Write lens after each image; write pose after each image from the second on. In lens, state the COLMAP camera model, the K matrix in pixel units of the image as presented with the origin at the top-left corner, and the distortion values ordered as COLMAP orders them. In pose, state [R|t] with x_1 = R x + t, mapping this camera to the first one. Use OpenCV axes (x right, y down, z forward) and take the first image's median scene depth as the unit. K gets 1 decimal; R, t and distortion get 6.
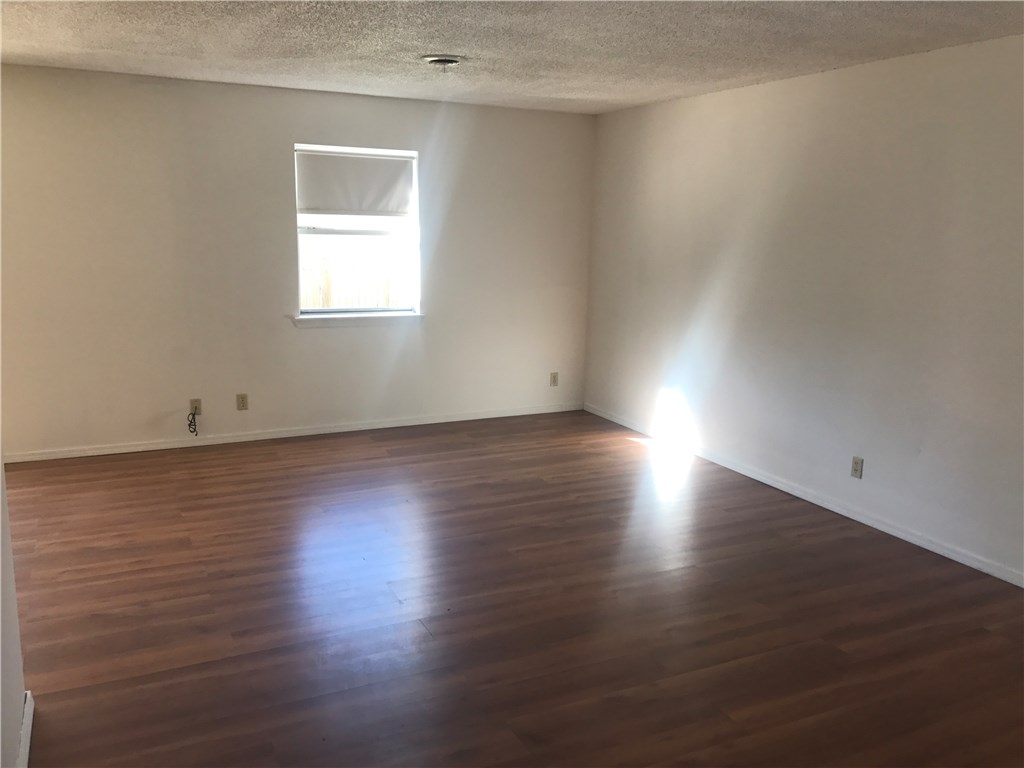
lens RADIAL K [[844.2, 0, 512.0], [0, 844.2, 384.0], [0, 0, 1]] dist [0.020769, 0.006712]
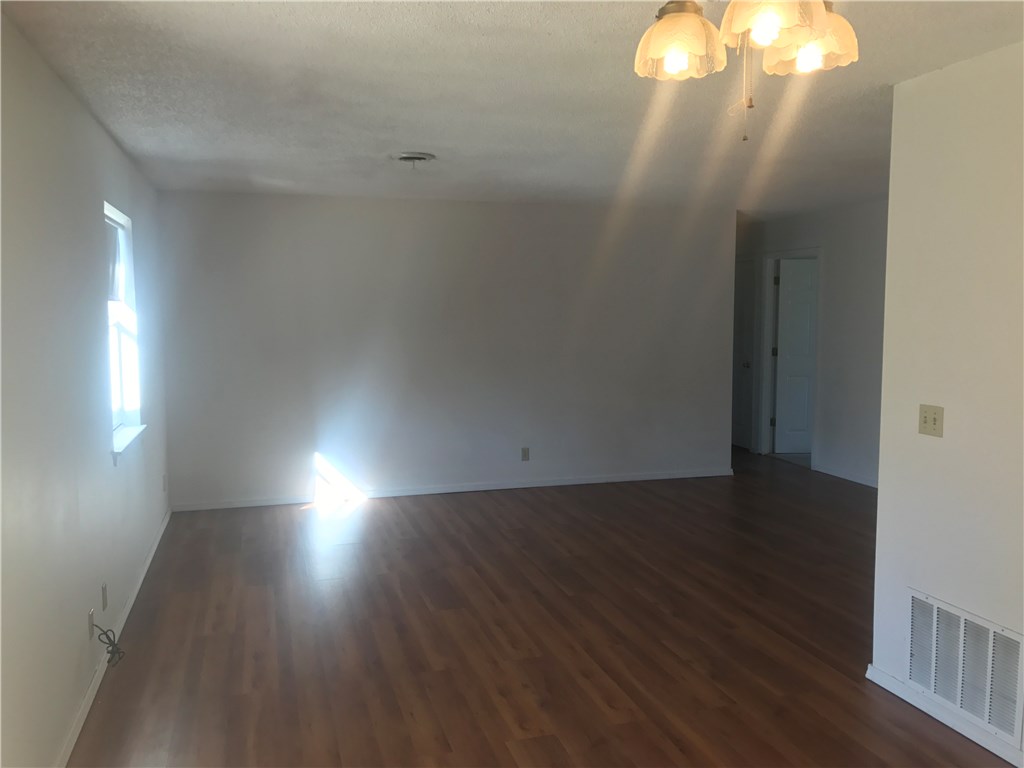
lens RADIAL K [[844.2, 0, 512.0], [0, 844.2, 384.0], [0, 0, 1]] dist [0.020769, 0.006712]
pose [[0.164278, -0.114989, 0.979689, -1.314320], [0.193159, 0.977704, 0.082367, -0.190842], [-0.967317, 0.175705, 0.182826, 0.853070]]
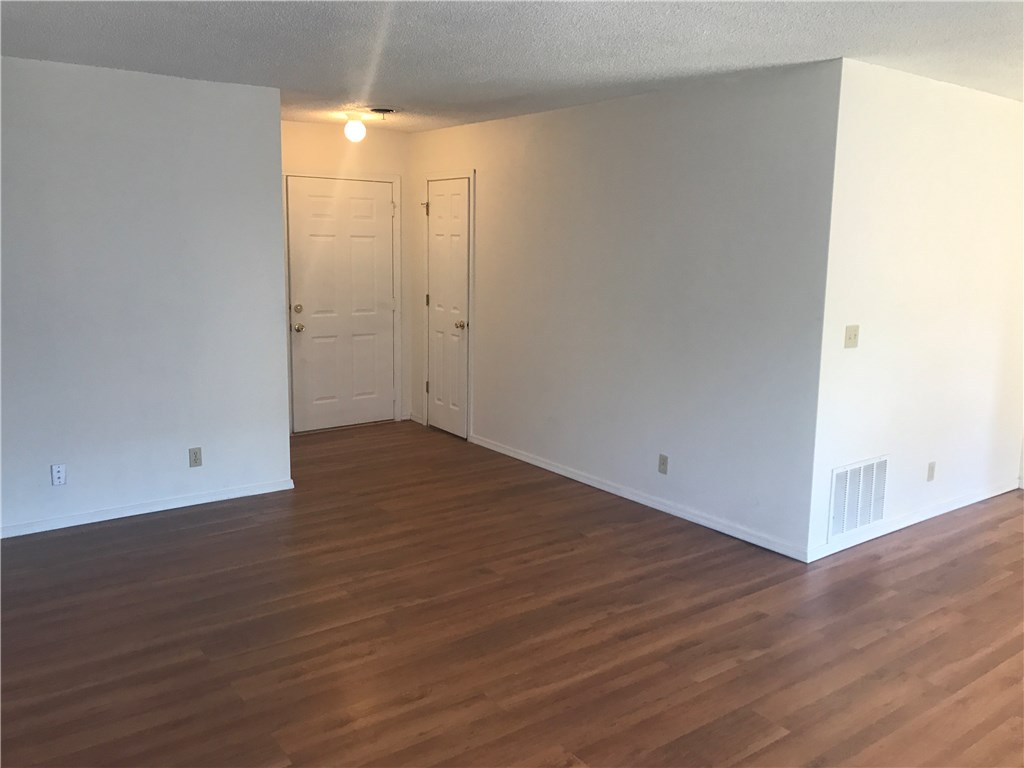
lens RADIAL K [[844.2, 0, 512.0], [0, 844.2, 384.0], [0, 0, 1]] dist [0.020769, 0.006712]
pose [[-0.982993, -0.005777, -0.183550, 0.176372], [-0.070818, 0.934121, 0.349862, -0.301006], [0.169437, 0.356911, -0.918643, 1.556561]]
